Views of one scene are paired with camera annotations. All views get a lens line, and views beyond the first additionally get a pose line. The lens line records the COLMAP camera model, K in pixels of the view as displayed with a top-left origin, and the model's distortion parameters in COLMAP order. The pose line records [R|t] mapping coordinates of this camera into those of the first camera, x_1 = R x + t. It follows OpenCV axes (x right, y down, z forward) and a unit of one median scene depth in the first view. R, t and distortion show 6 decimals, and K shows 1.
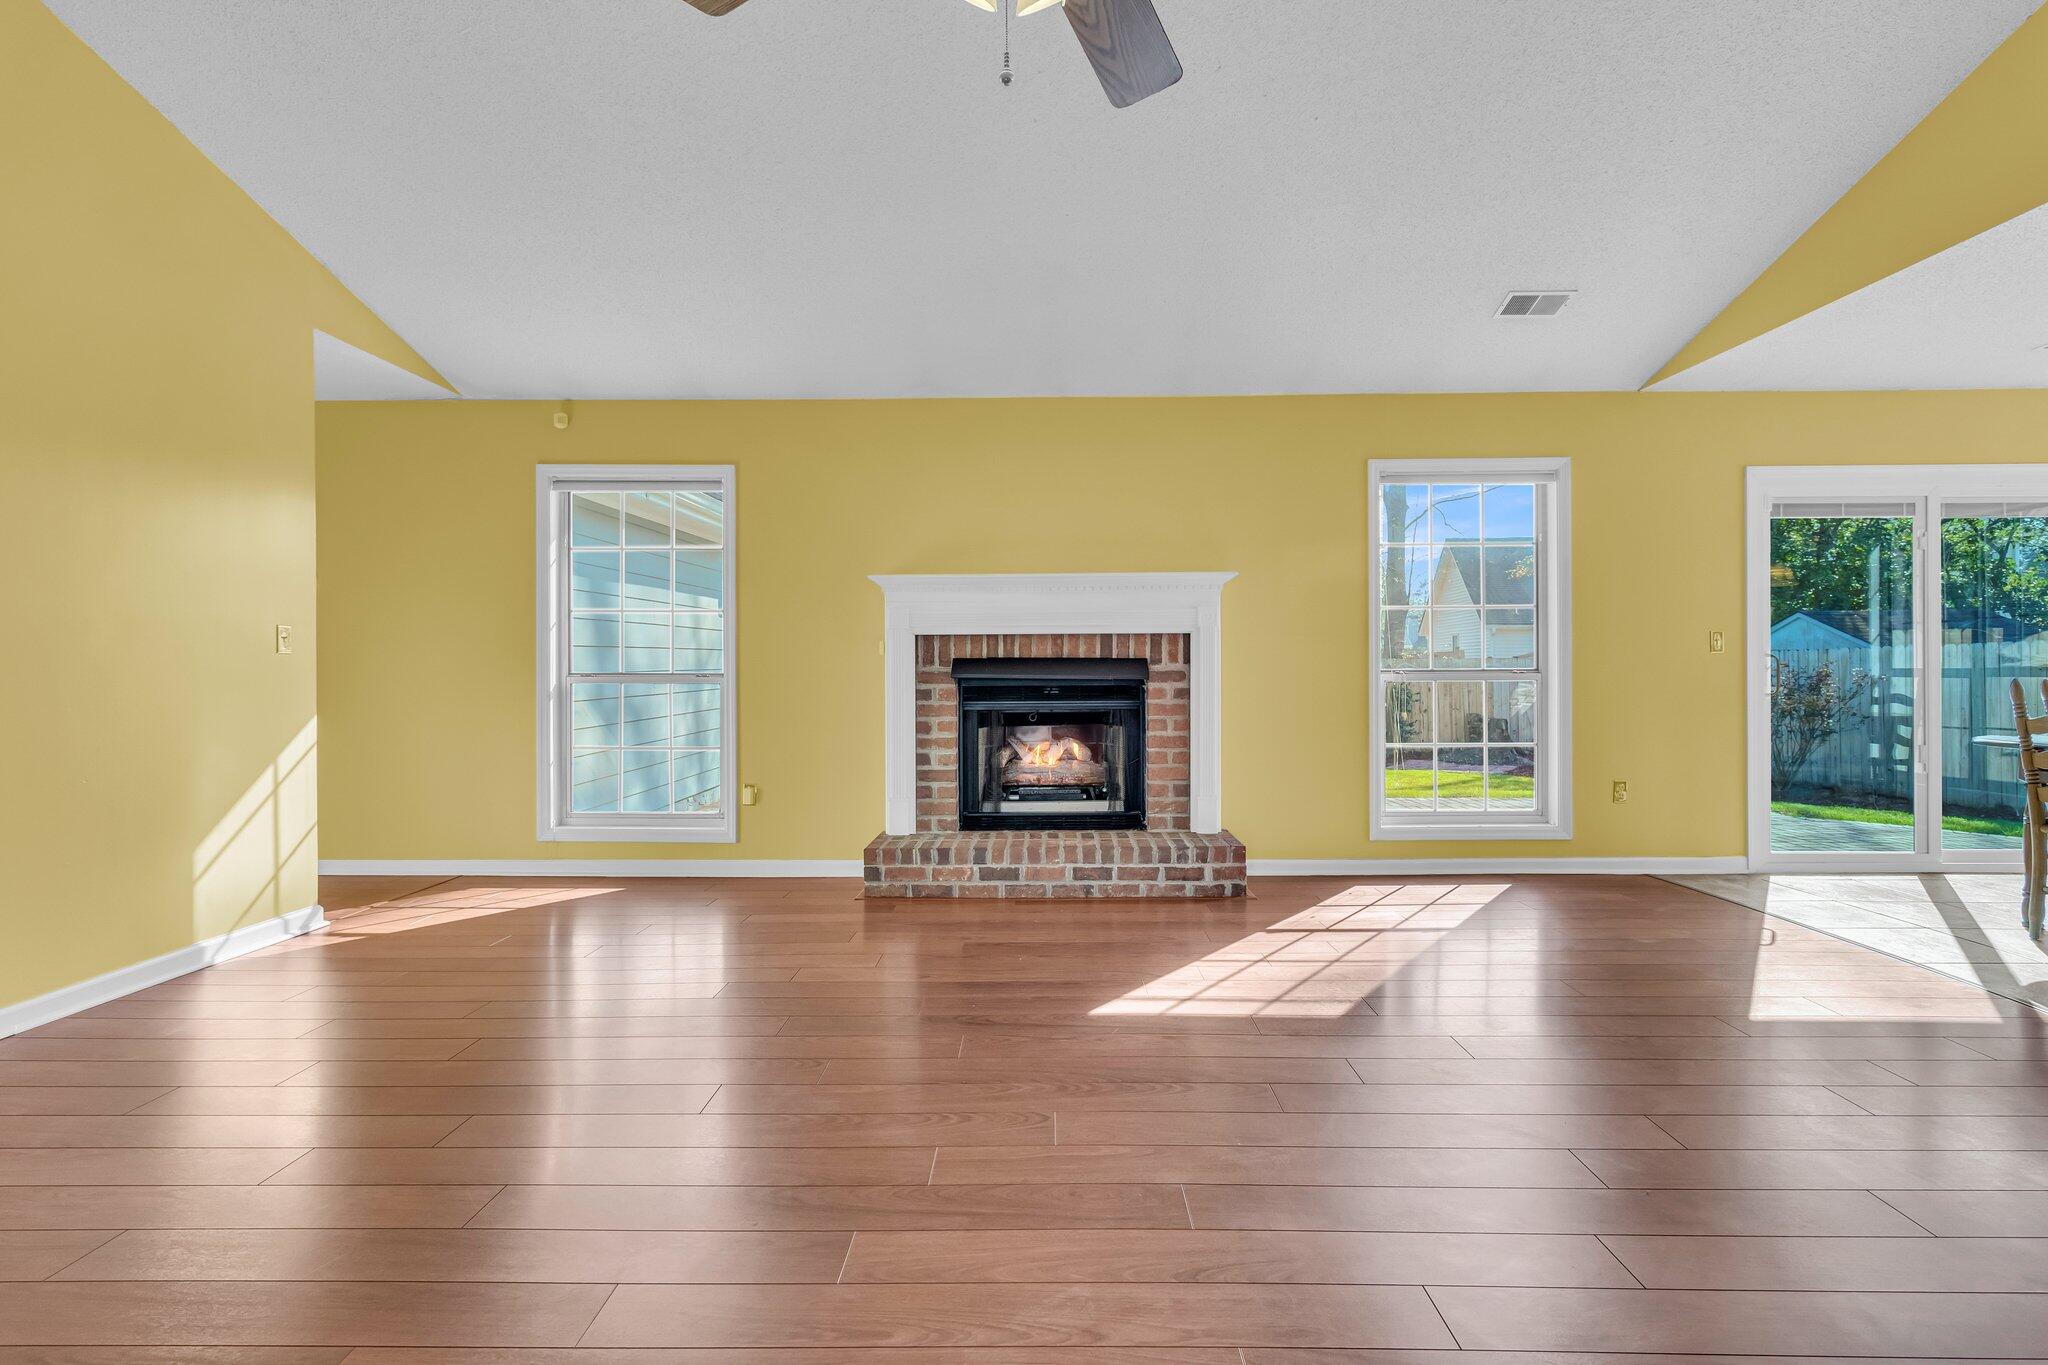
lens RADIAL K [[969.6, 0, 1037.1], [0, 969.6, 660.9], [0, 0, 1]] dist [0.000769, 0.000571]
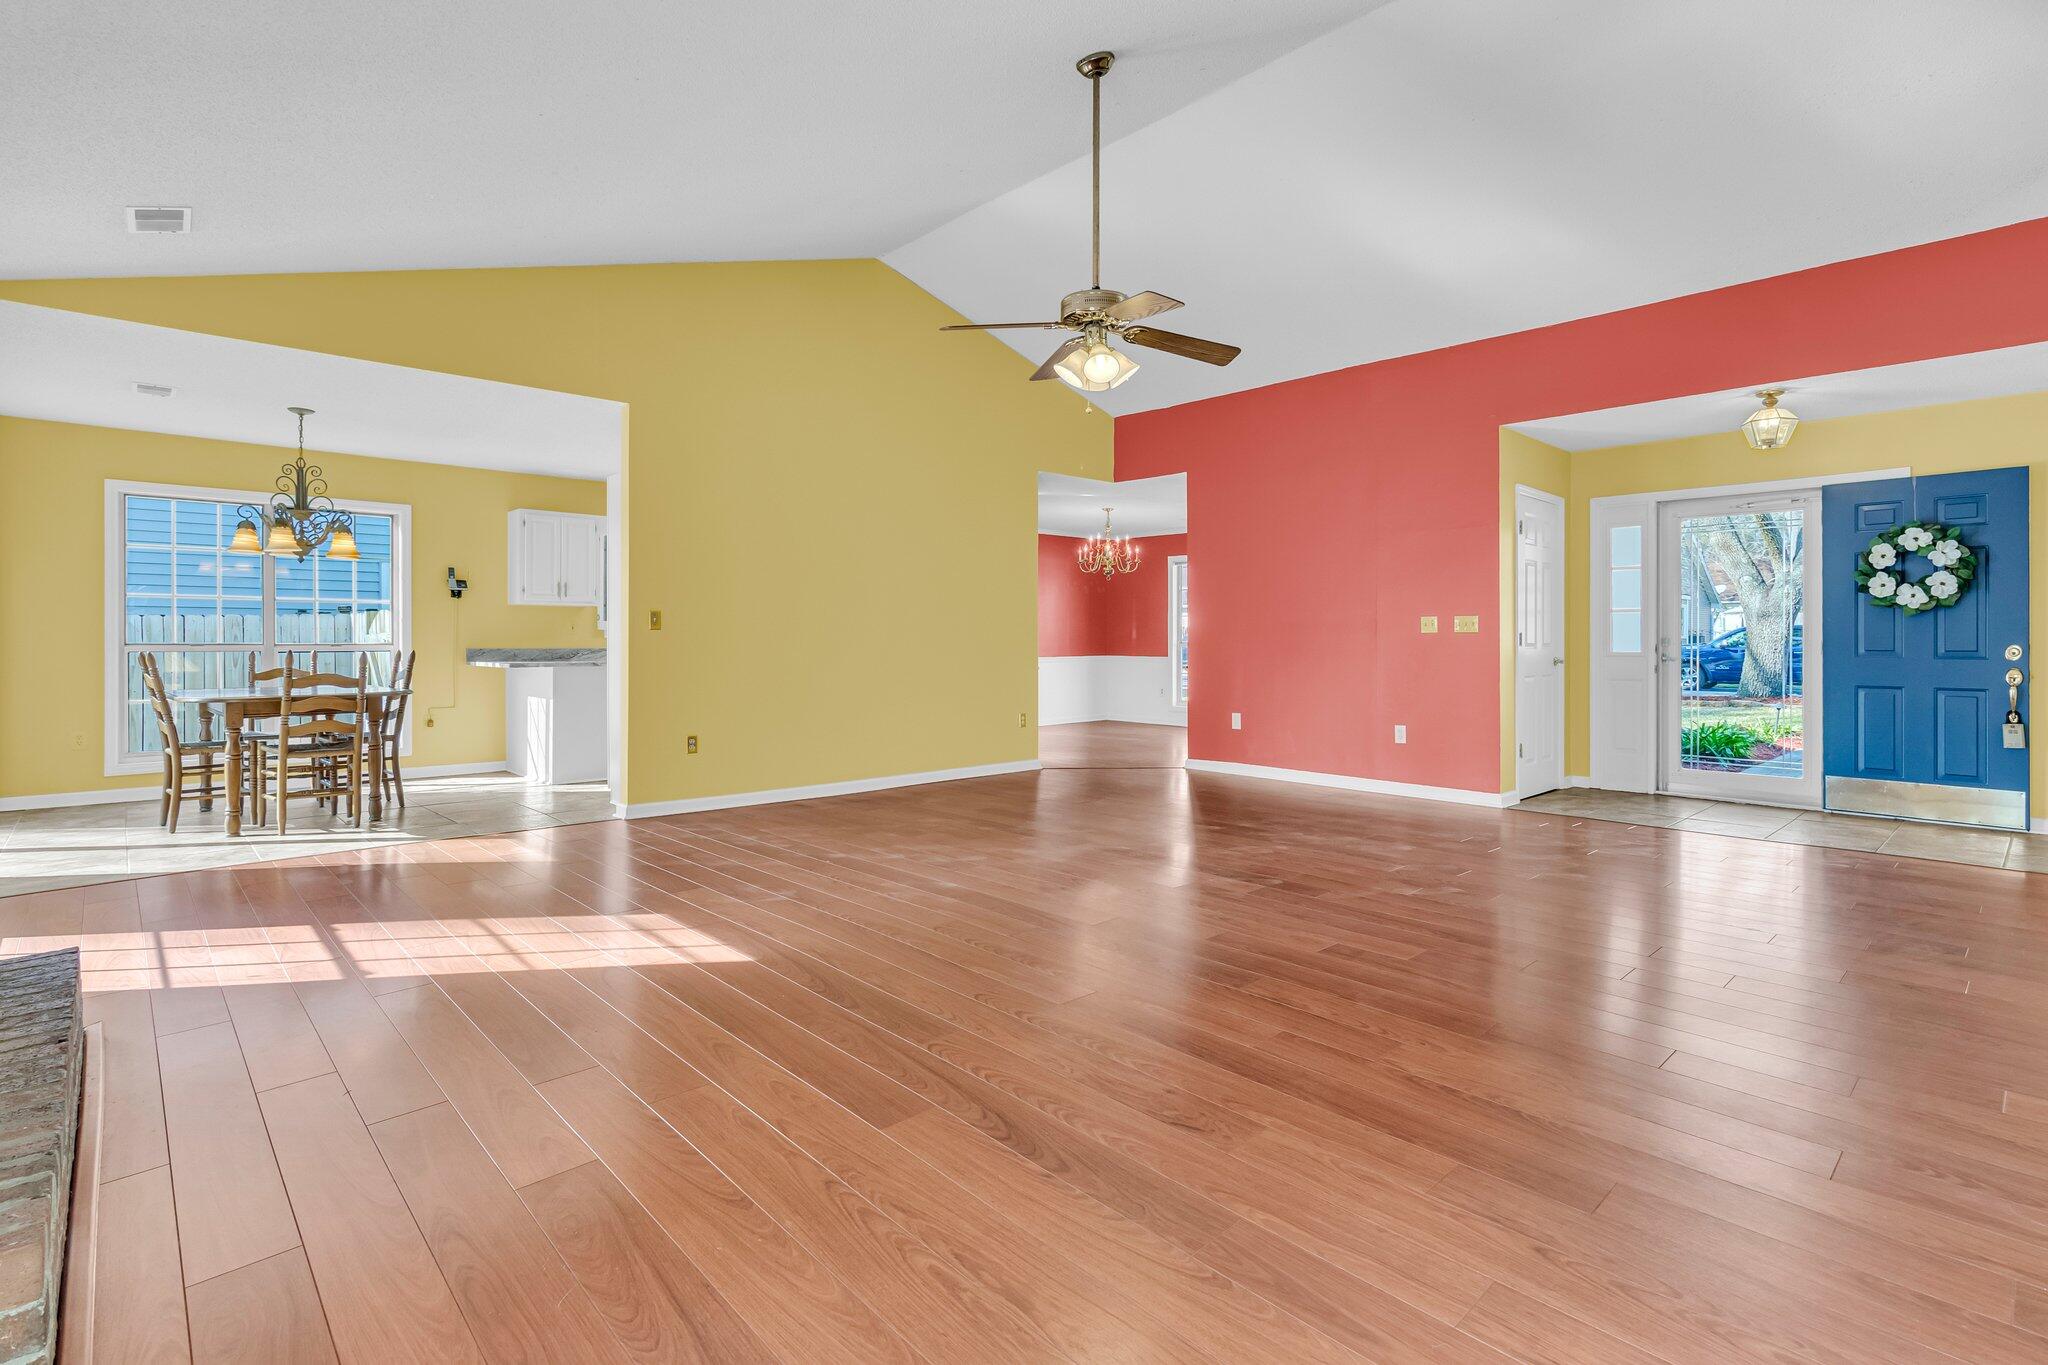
lens RADIAL K [[995.8, 0, 1033.2], [0, 995.8, 649.7], [0, 0, 1]] dist [-0.000305, -0.000119]
pose [[-0.693623, -0.004286, 0.720326, -0.576253], [0.001482, 0.999972, 0.007377, 0.006071], [-0.720337, 0.006184, -0.693597, 0.920268]]
